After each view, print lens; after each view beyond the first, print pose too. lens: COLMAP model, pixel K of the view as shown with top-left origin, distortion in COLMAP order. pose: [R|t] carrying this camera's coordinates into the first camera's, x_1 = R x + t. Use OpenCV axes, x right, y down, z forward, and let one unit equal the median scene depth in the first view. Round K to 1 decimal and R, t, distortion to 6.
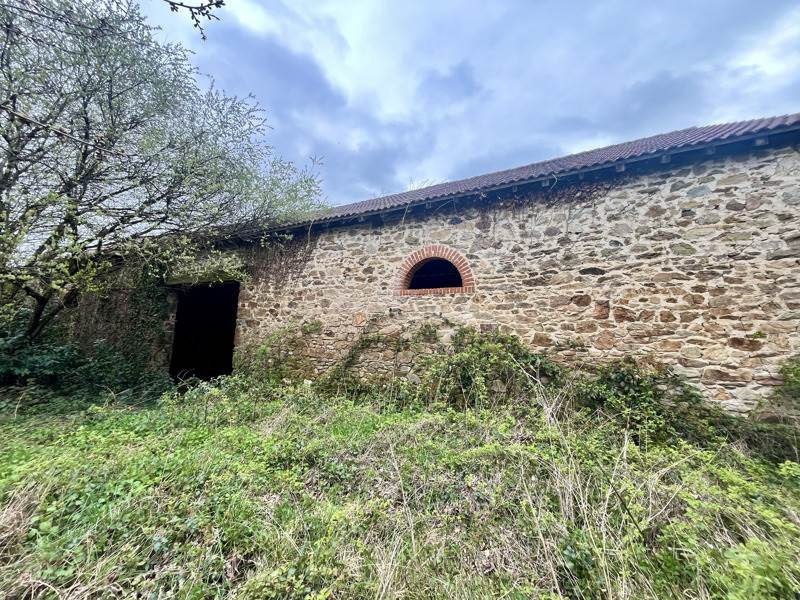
lens RADIAL K [[322.7, 0, 400.1], [0, 322.7, 302.4], [0, 0, 1]] dist [0.000416, -0.000741]
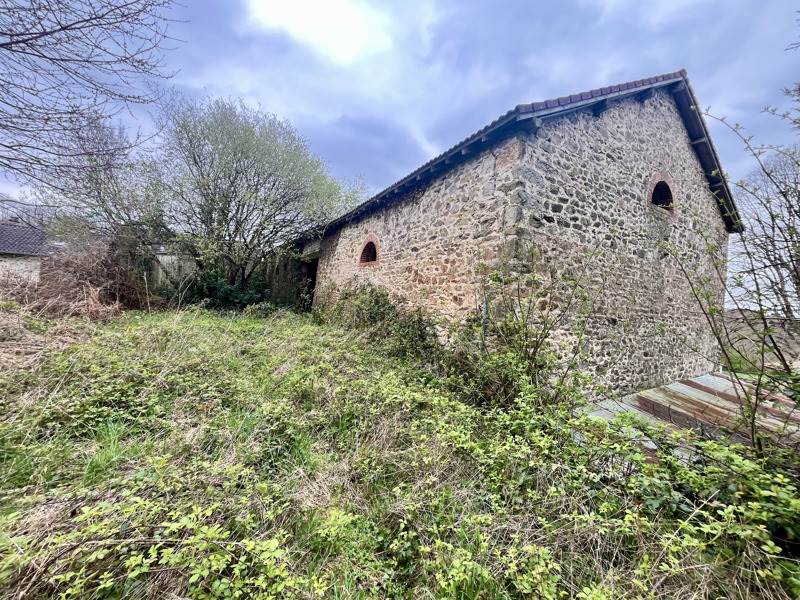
lens RADIAL K [[322.7, 0, 399.5], [0, 322.7, 297.9], [0, 0, 1]] dist [0.000416, -0.000741]
pose [[0.815691, 0.050506, -0.576279, 1.536091], [-0.006271, 0.996895, 0.078492, 0.008856], [0.578454, -0.060411, 0.813475, -0.266061]]
